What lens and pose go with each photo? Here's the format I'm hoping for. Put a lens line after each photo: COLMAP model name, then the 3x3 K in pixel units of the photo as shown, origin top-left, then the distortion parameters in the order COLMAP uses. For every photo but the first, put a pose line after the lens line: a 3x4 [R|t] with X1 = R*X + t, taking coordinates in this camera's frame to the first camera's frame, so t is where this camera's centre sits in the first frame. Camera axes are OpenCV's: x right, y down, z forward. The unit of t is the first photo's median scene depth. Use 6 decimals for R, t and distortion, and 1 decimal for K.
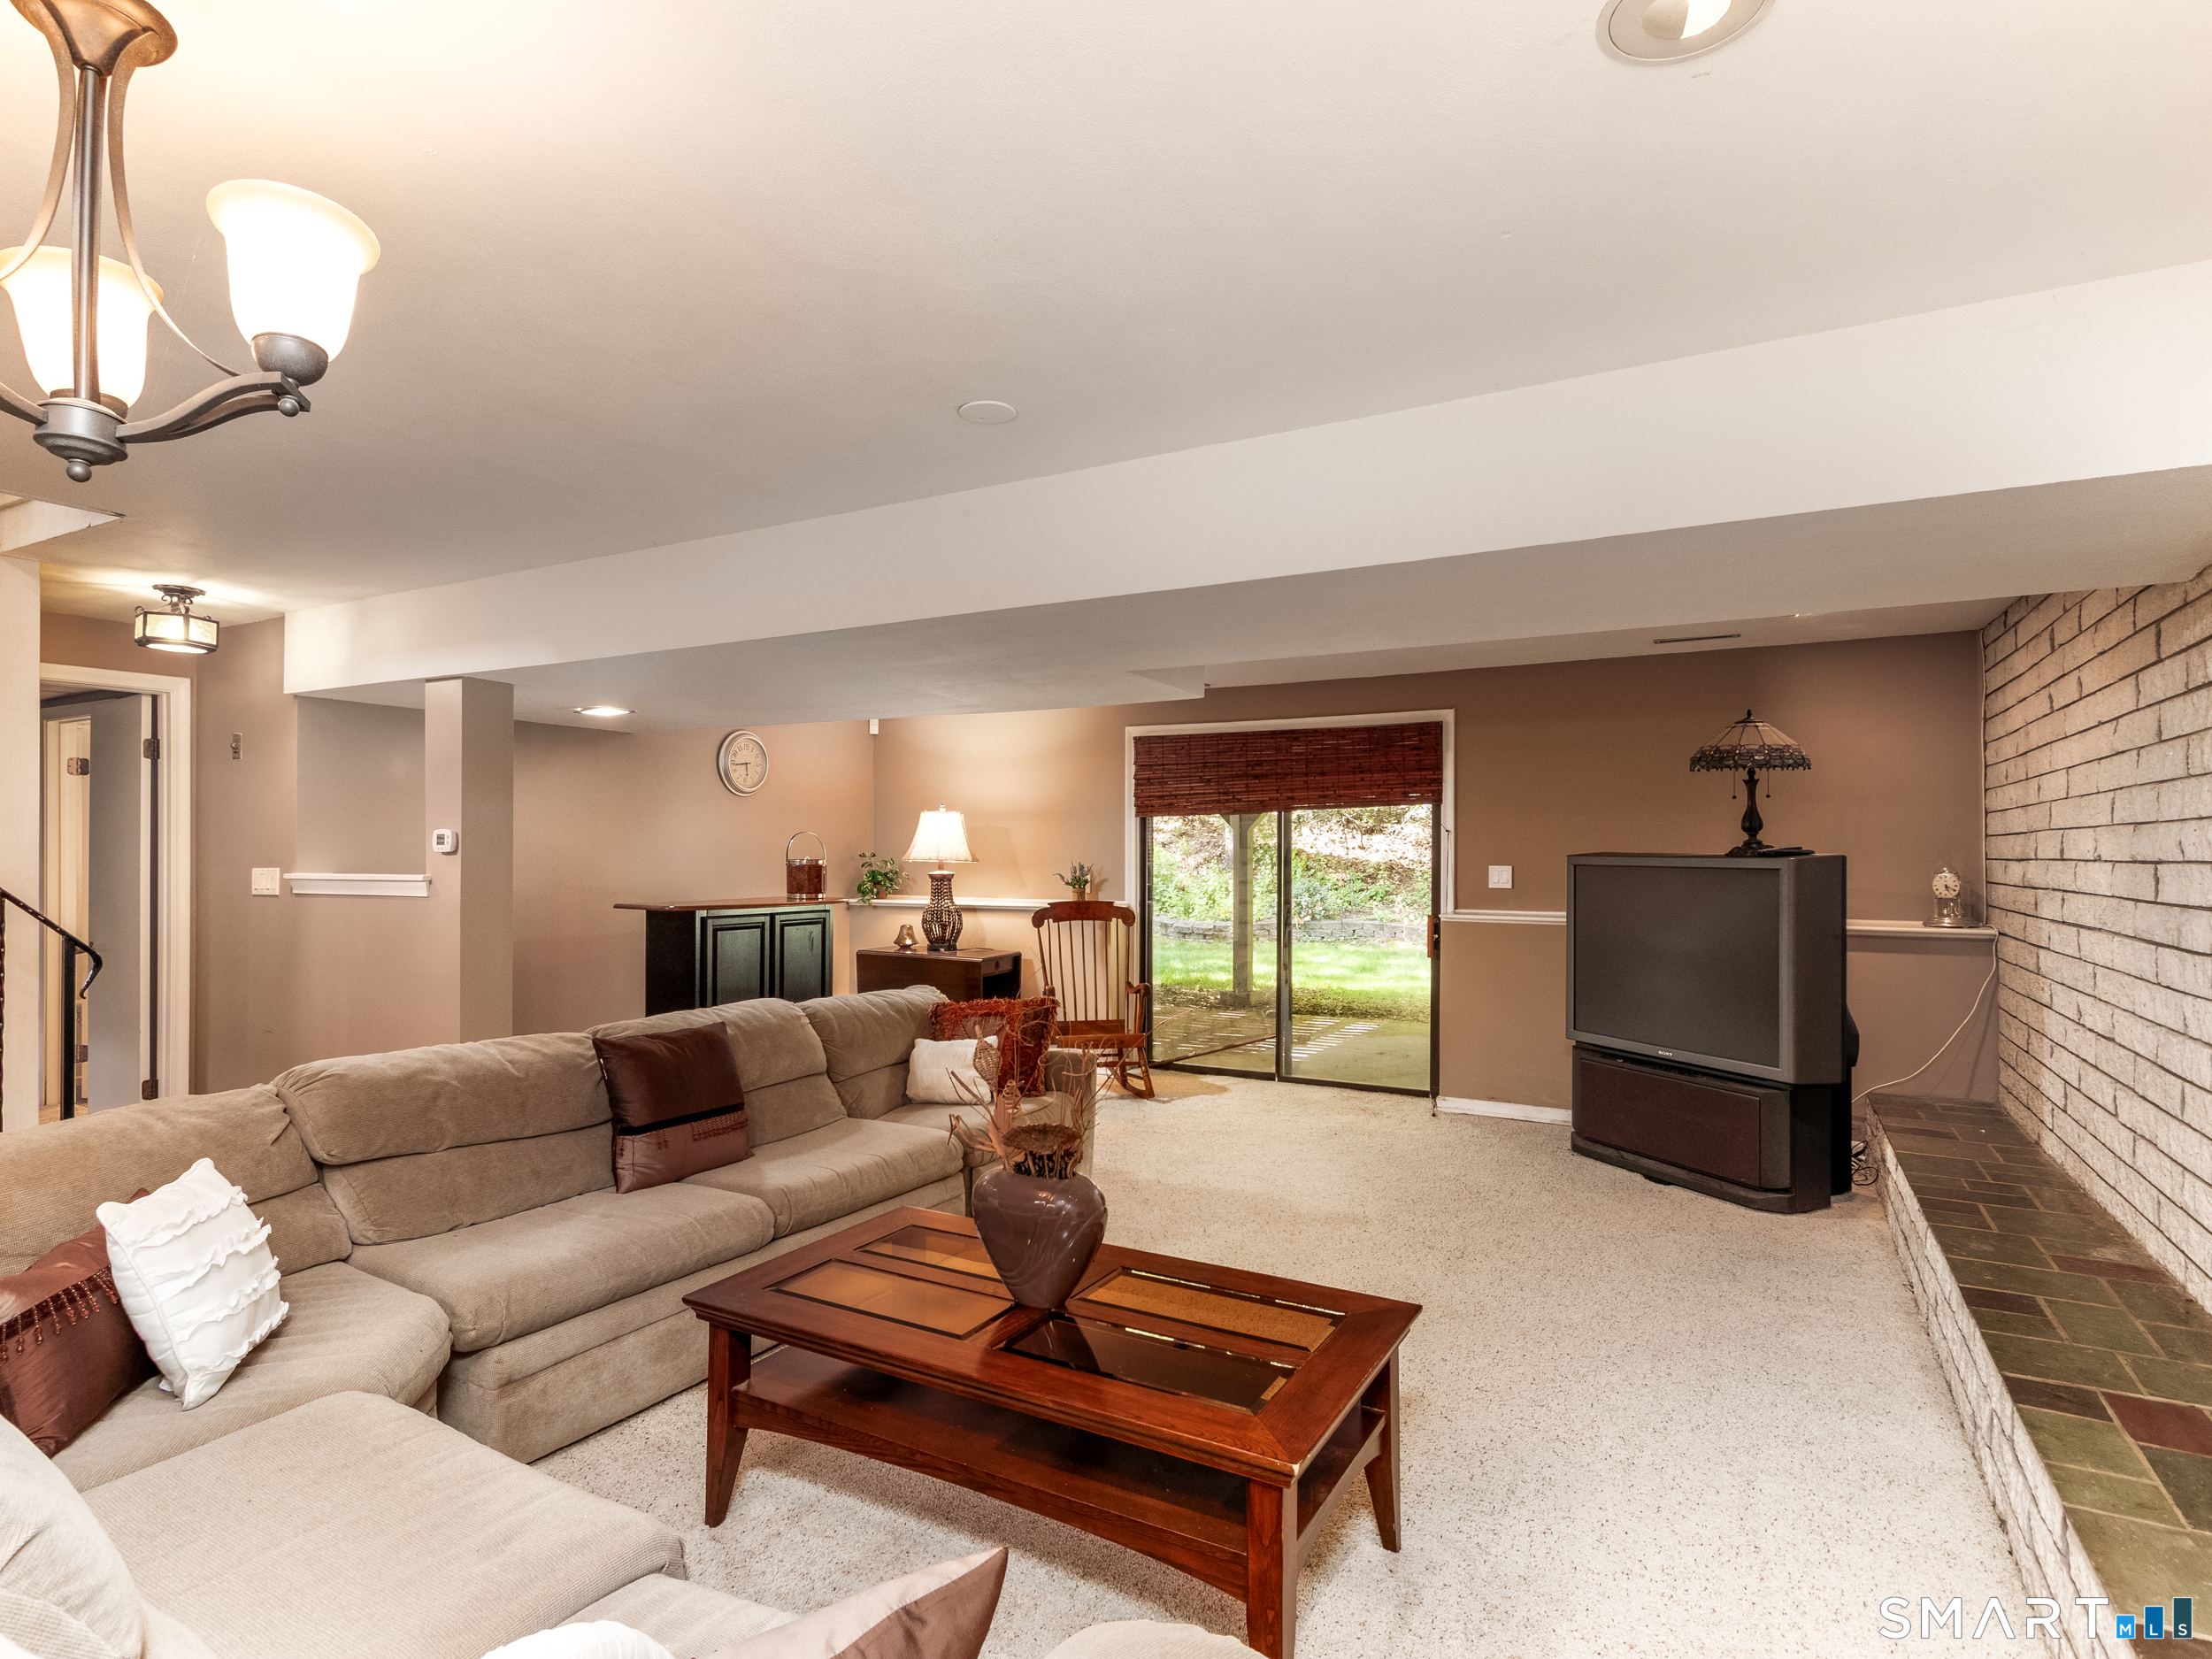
lens RADIAL K [[1154.7, 0, 1095.4], [0, 1154.7, 858.1], [0, 0, 1]] dist [-0.024233, 0.006271]
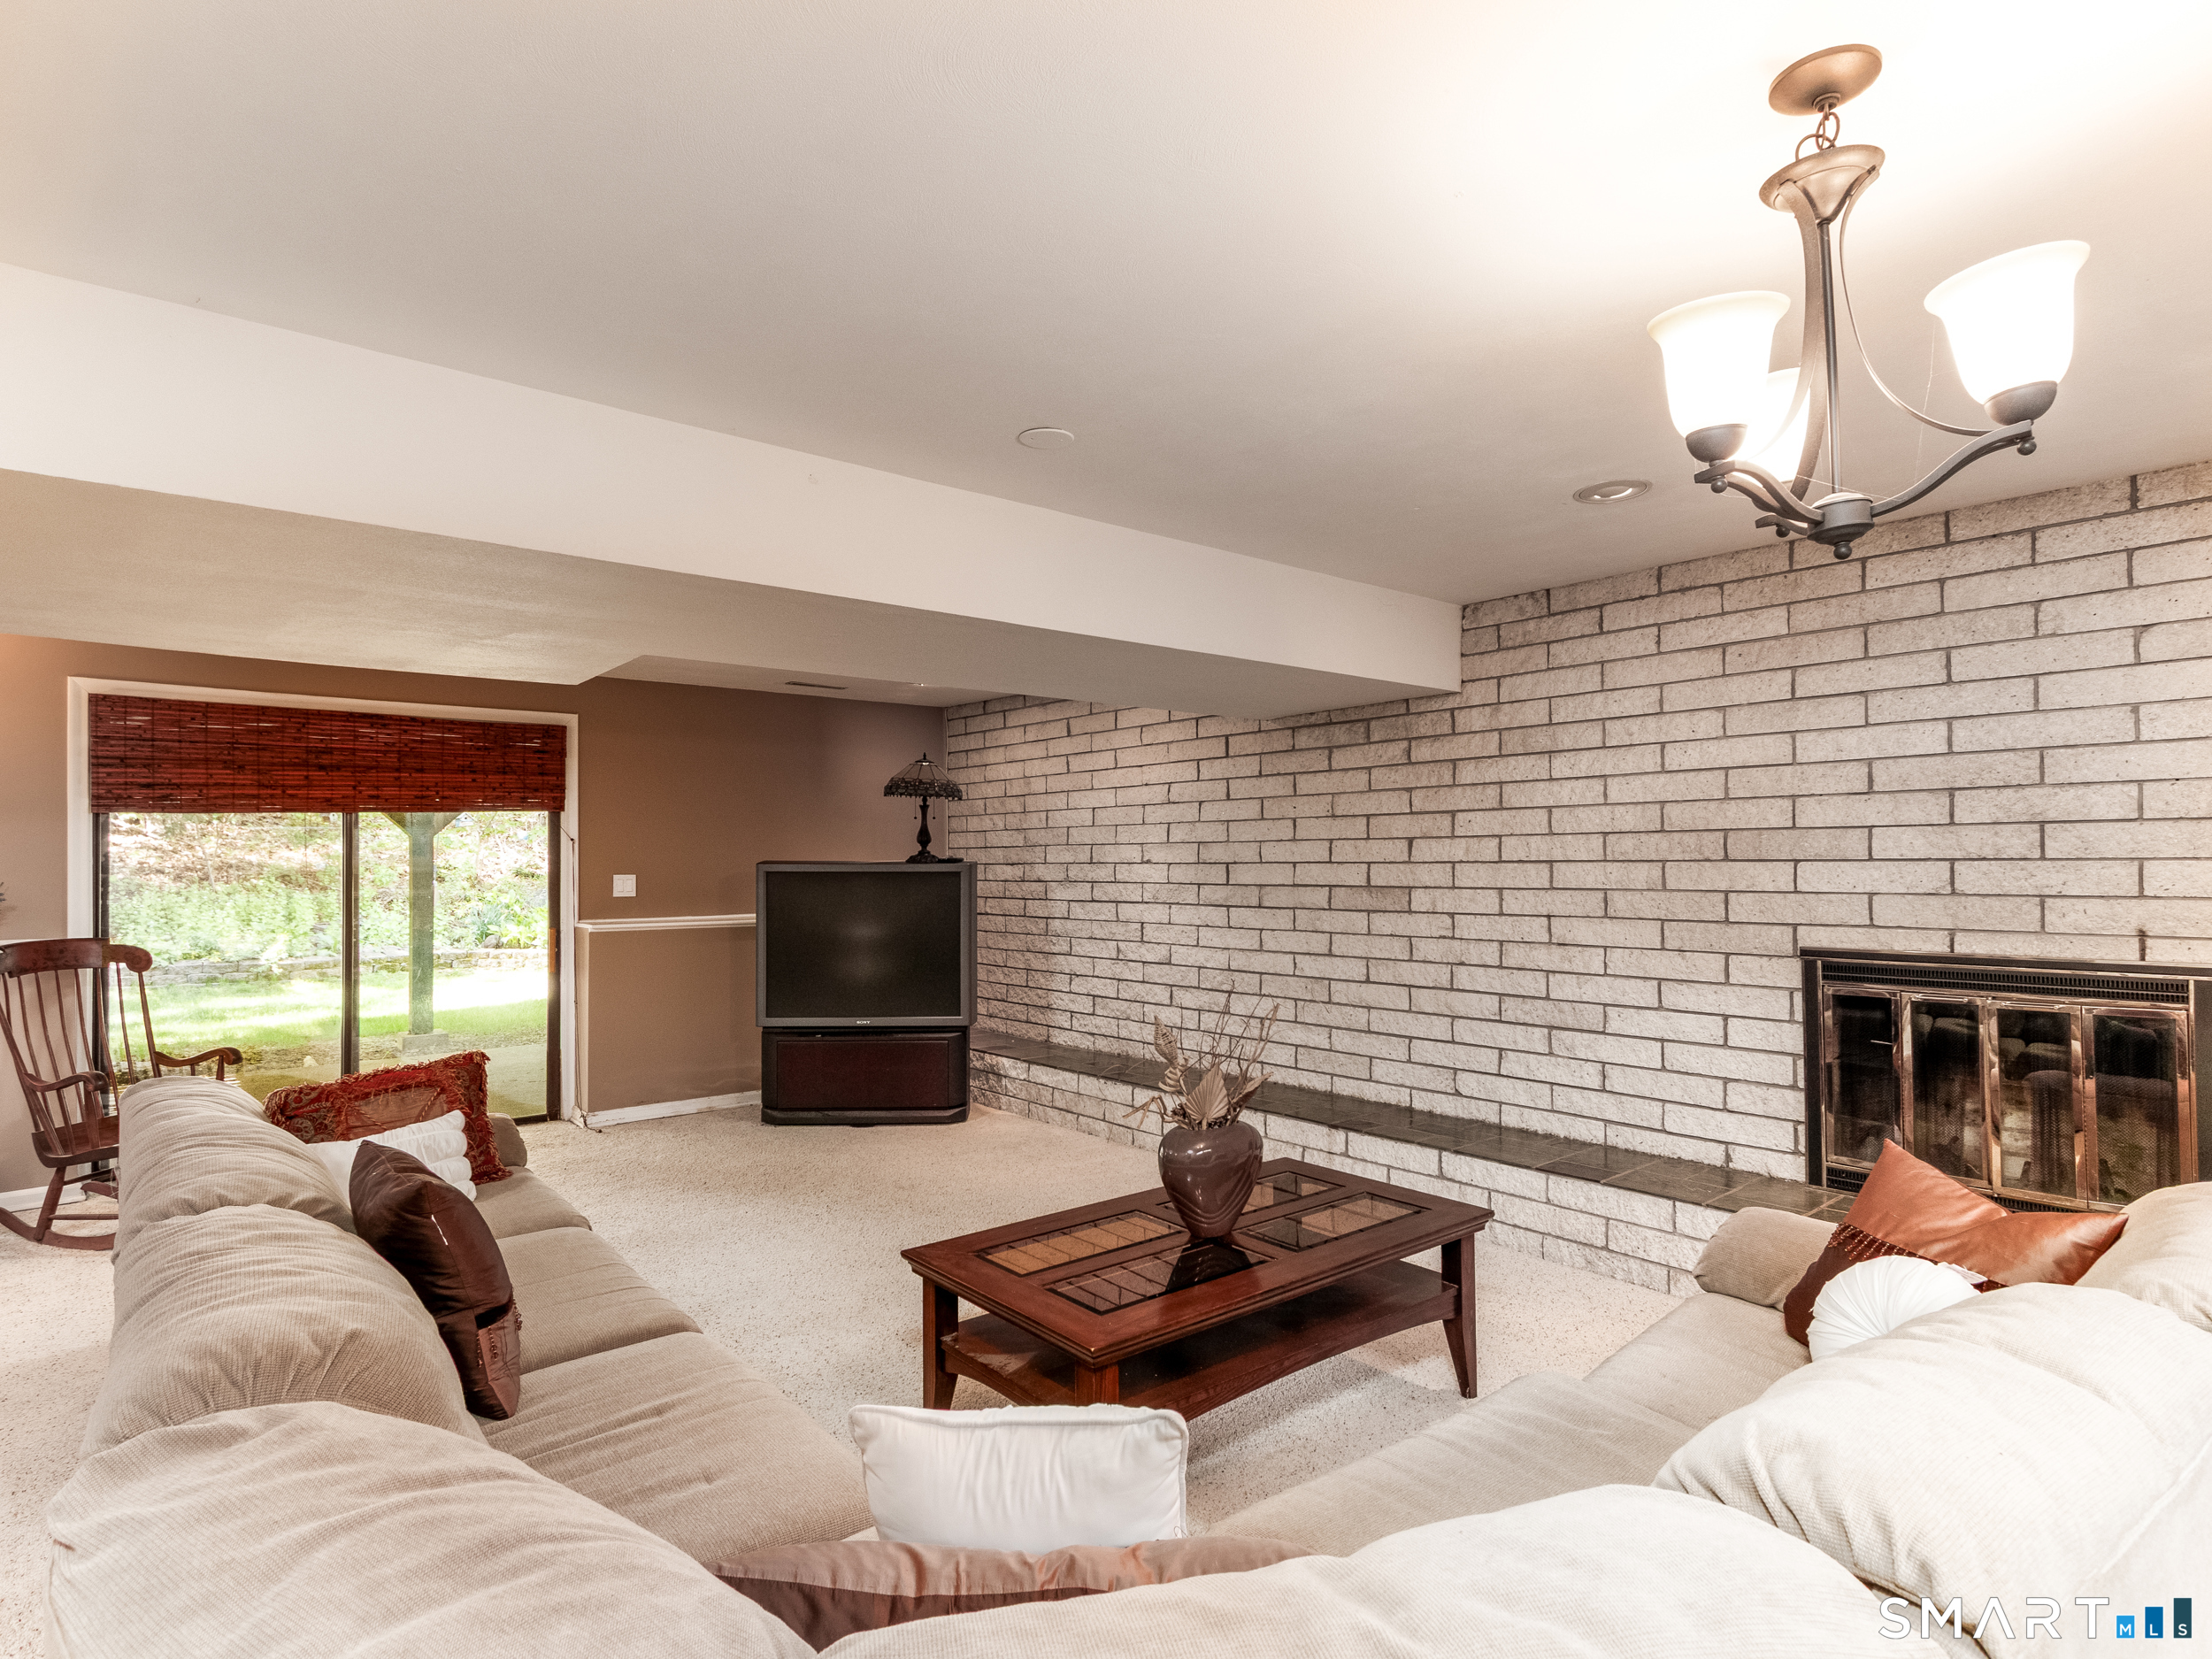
lens RADIAL K [[1154.7, 0, 1095.4], [0, 1154.7, 858.1], [0, 0, 1]] dist [-0.024233, 0.006271]
pose [[0.341078, -0.003958, 0.940027, -0.445257], [0.010411, 0.999946, 0.000433, -0.003865], [-0.939977, 0.009639, 0.341101, 0.255146]]
